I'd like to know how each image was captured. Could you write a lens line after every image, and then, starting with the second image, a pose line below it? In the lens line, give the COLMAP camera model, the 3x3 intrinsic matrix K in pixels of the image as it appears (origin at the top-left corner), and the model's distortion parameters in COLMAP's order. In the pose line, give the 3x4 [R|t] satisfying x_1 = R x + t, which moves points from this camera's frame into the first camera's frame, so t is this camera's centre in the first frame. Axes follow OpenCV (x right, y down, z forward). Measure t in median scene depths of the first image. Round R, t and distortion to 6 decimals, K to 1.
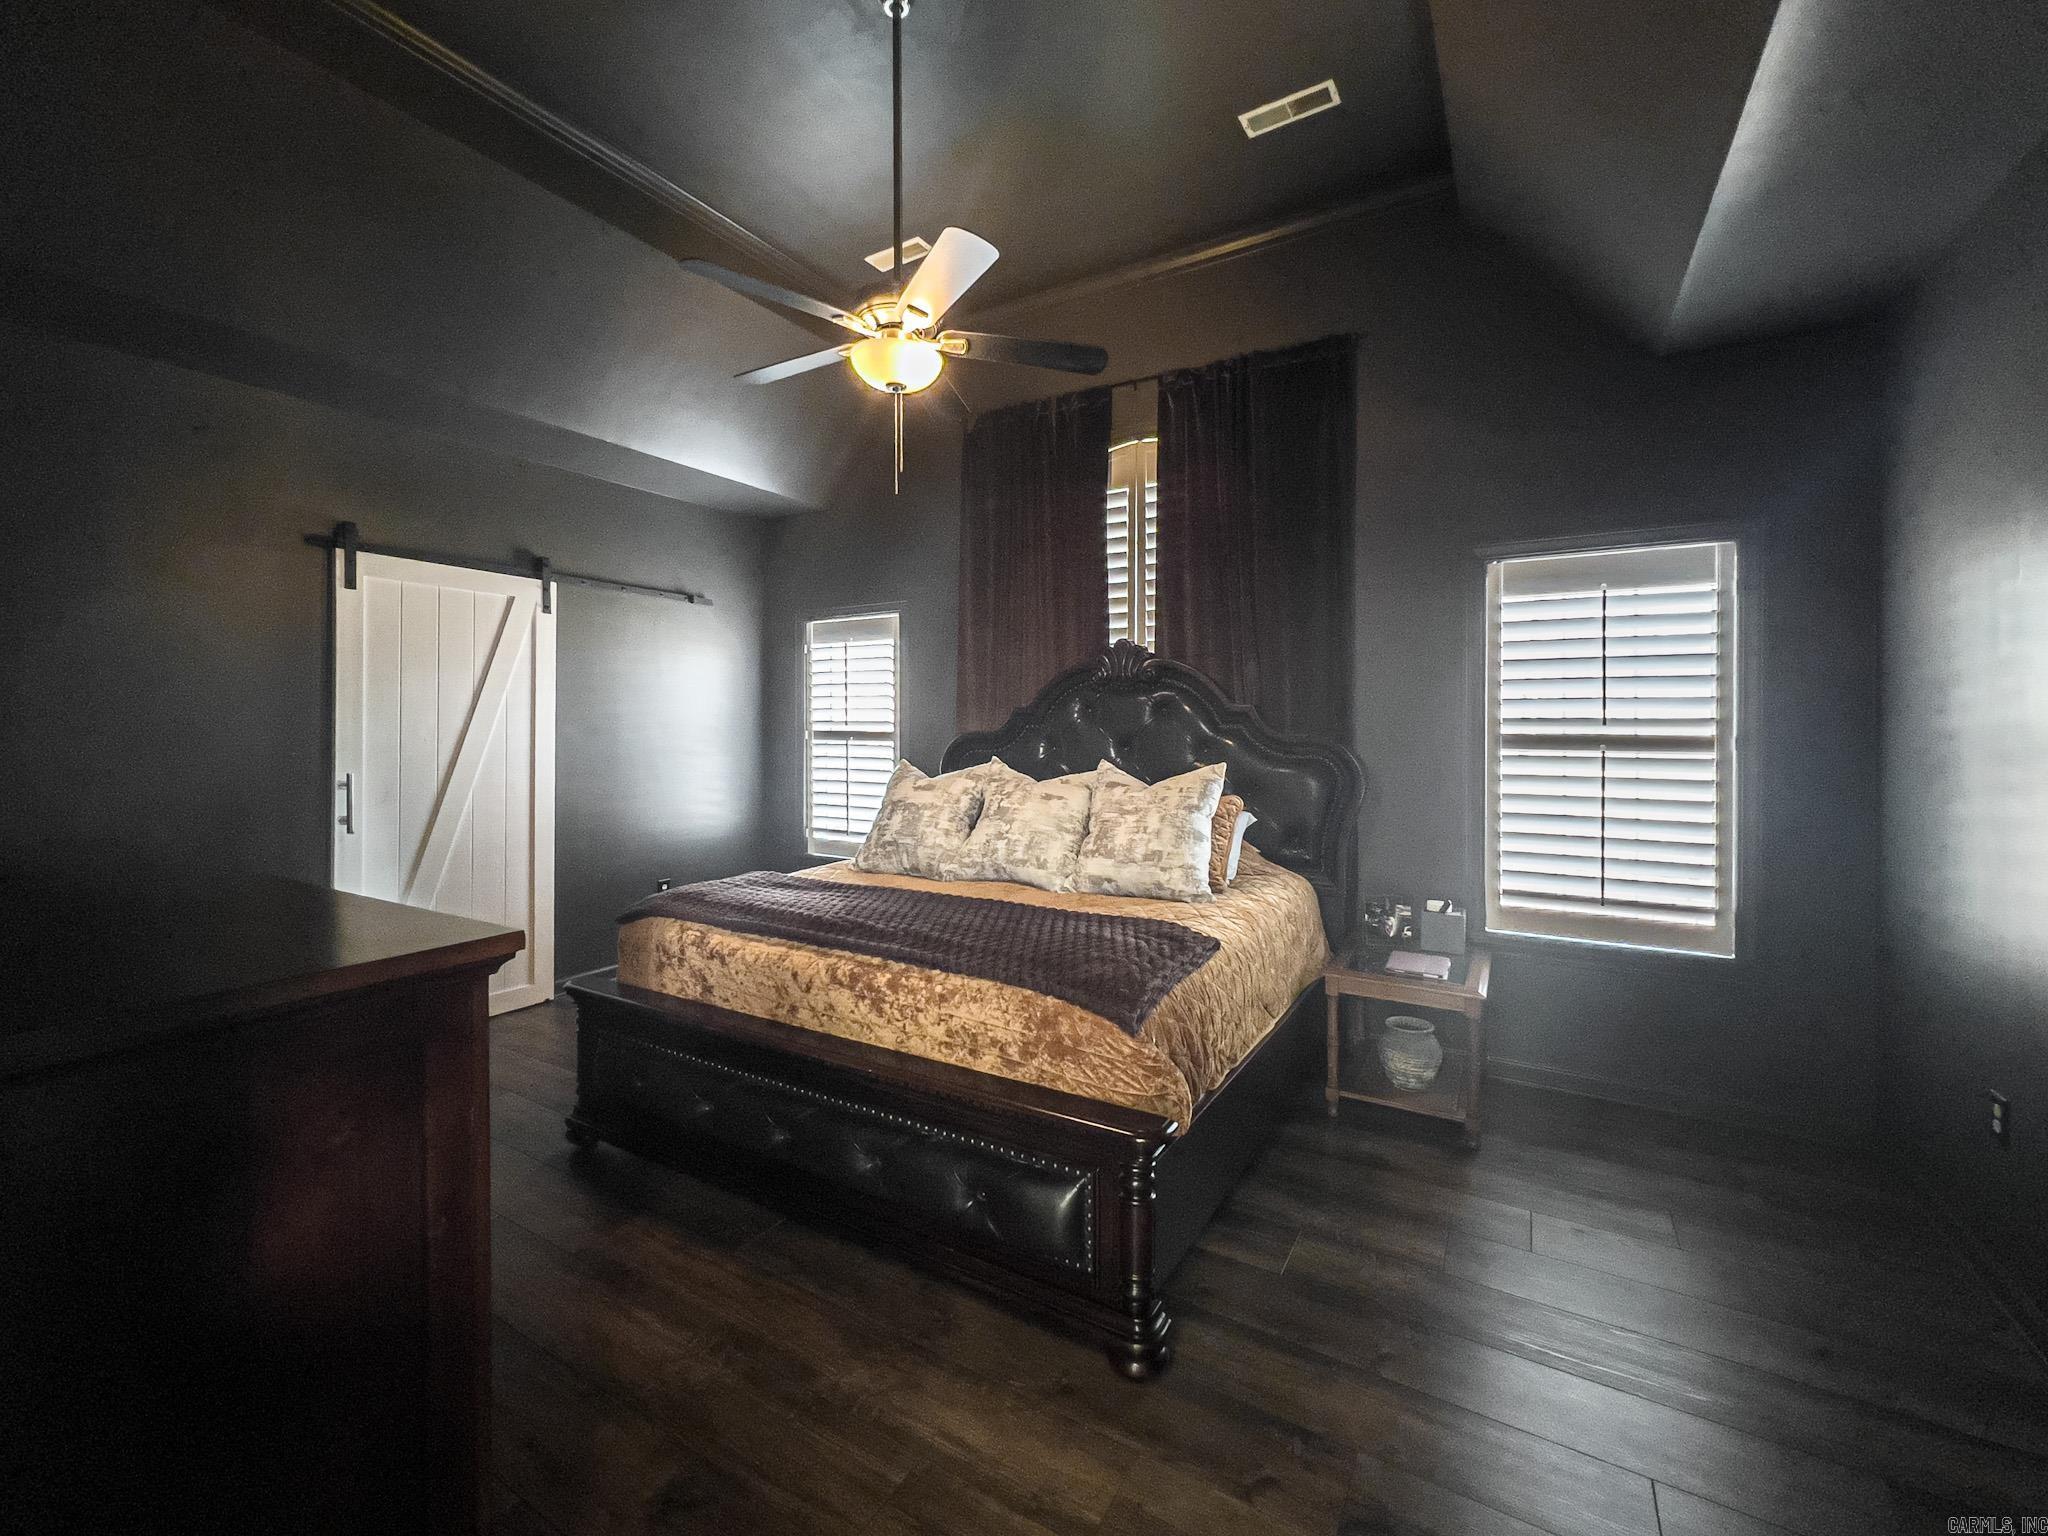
lens RADIAL K [[848.6, 0, 1028.9], [0, 848.6, 694.8], [0, 0, 1]] dist [-0.000779, -0.000402]
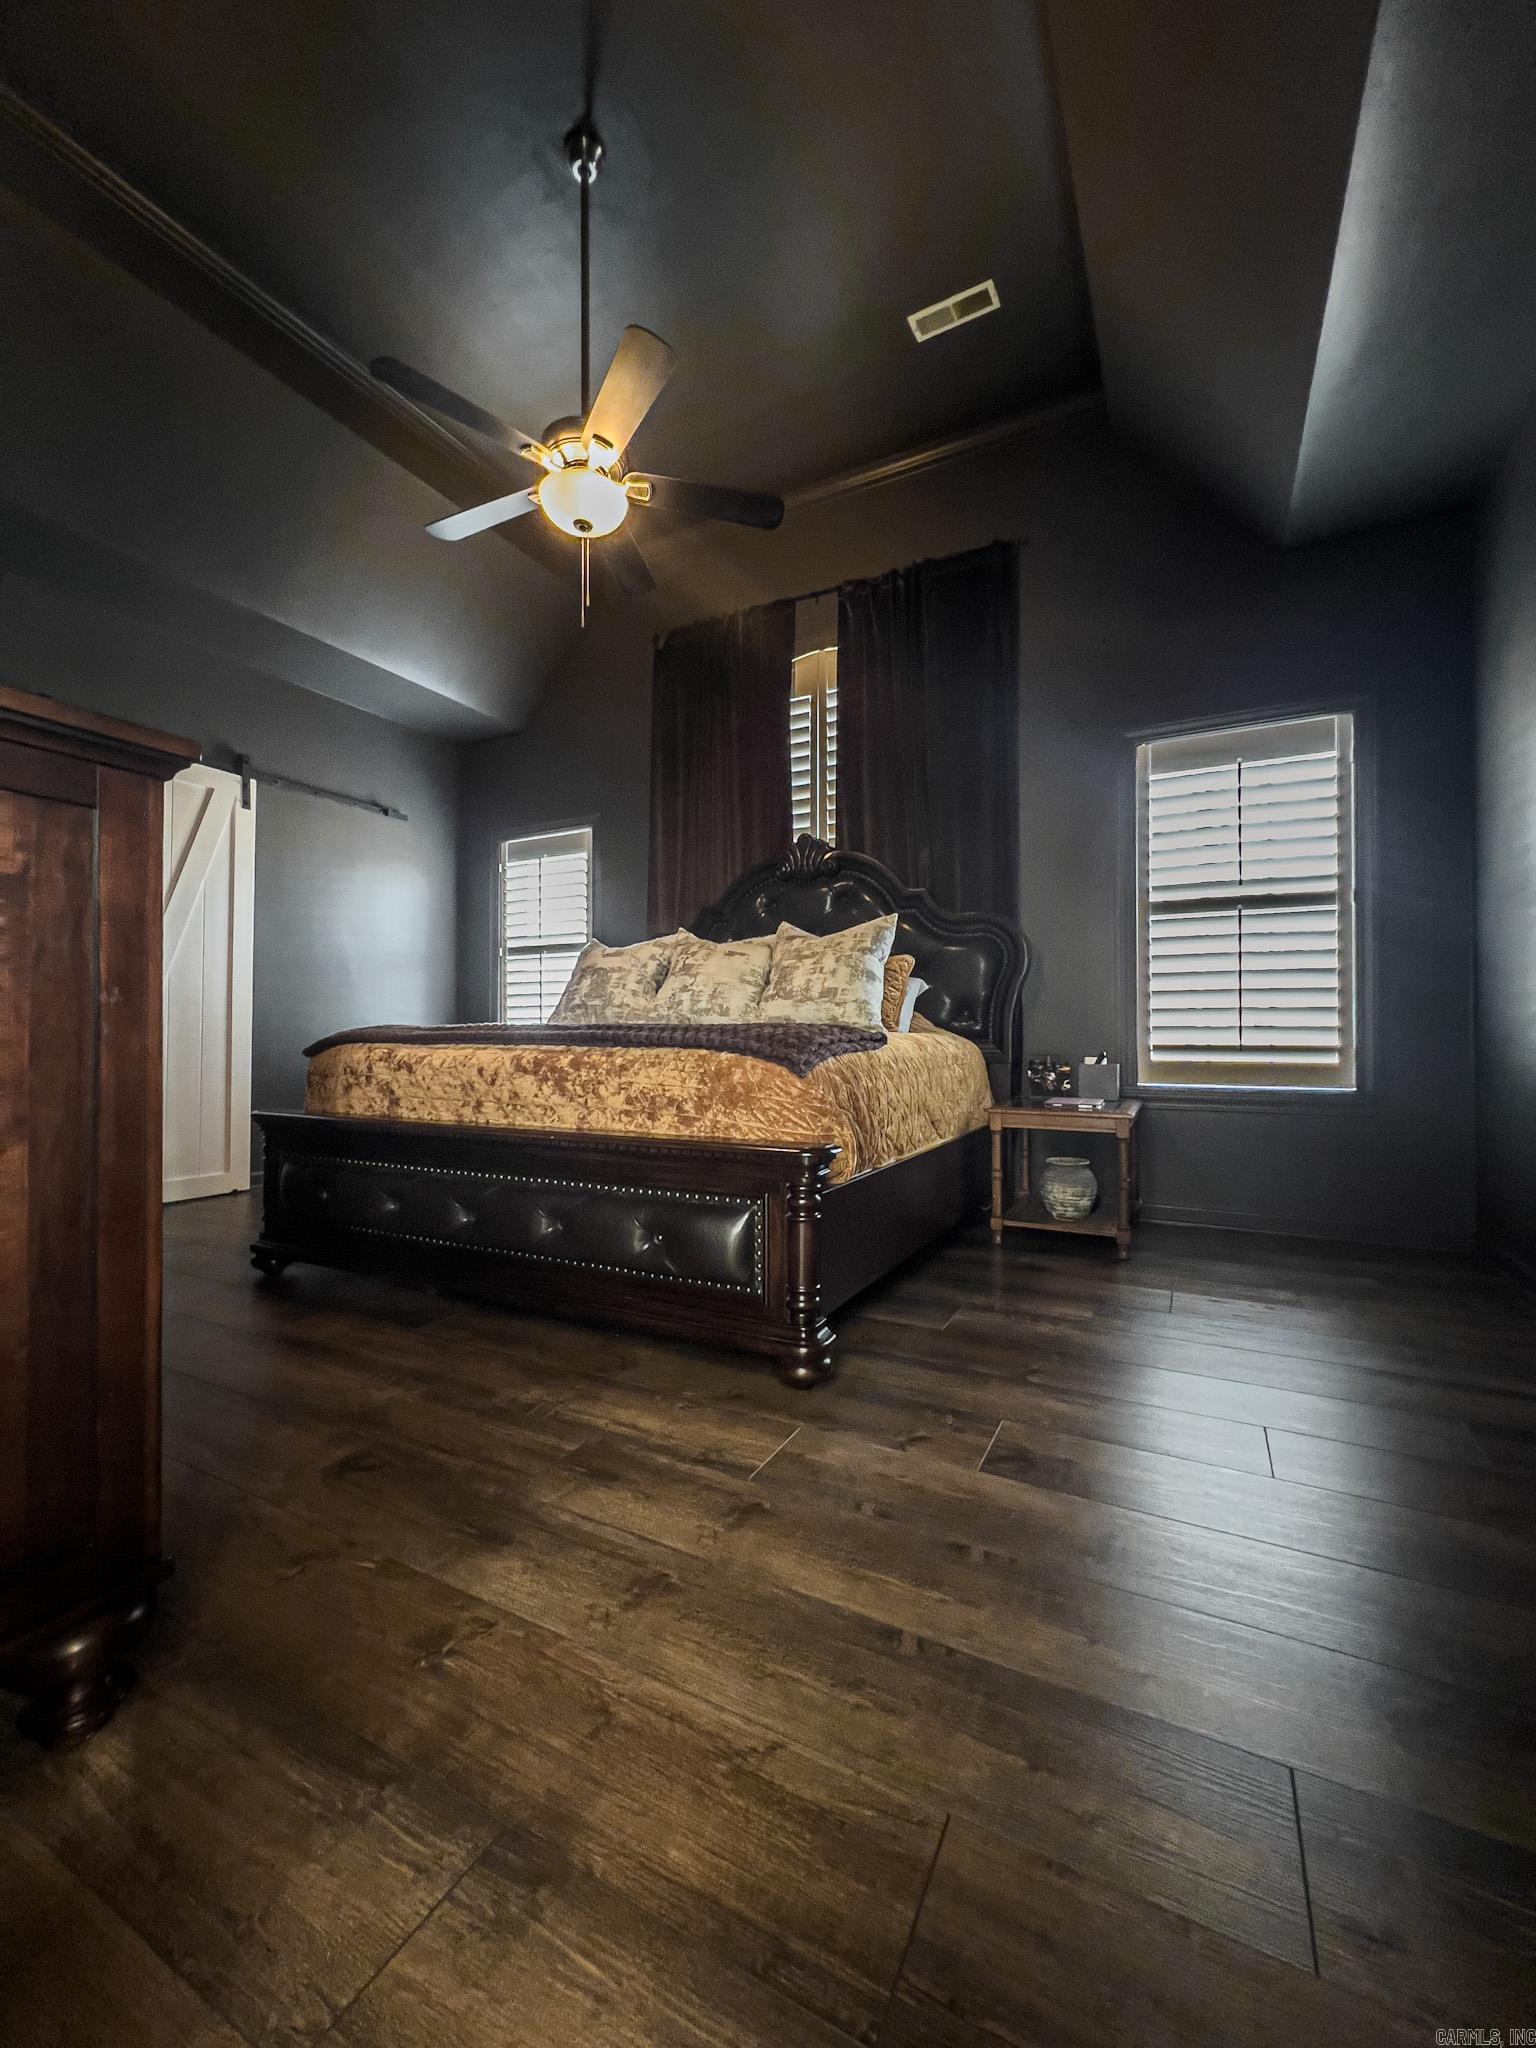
lens RADIAL K [[824.1, 0, 780.2], [0, 824.1, 1024.0], [0, 0, 1]] dist [-0.001124, -0.000349]
pose [[0.998148, 0.000487, 0.060825, 0.022835], [0.000358, 0.999904, -0.013887, 0.237304], [-0.060825, 0.013883, 0.998052, -0.021212]]
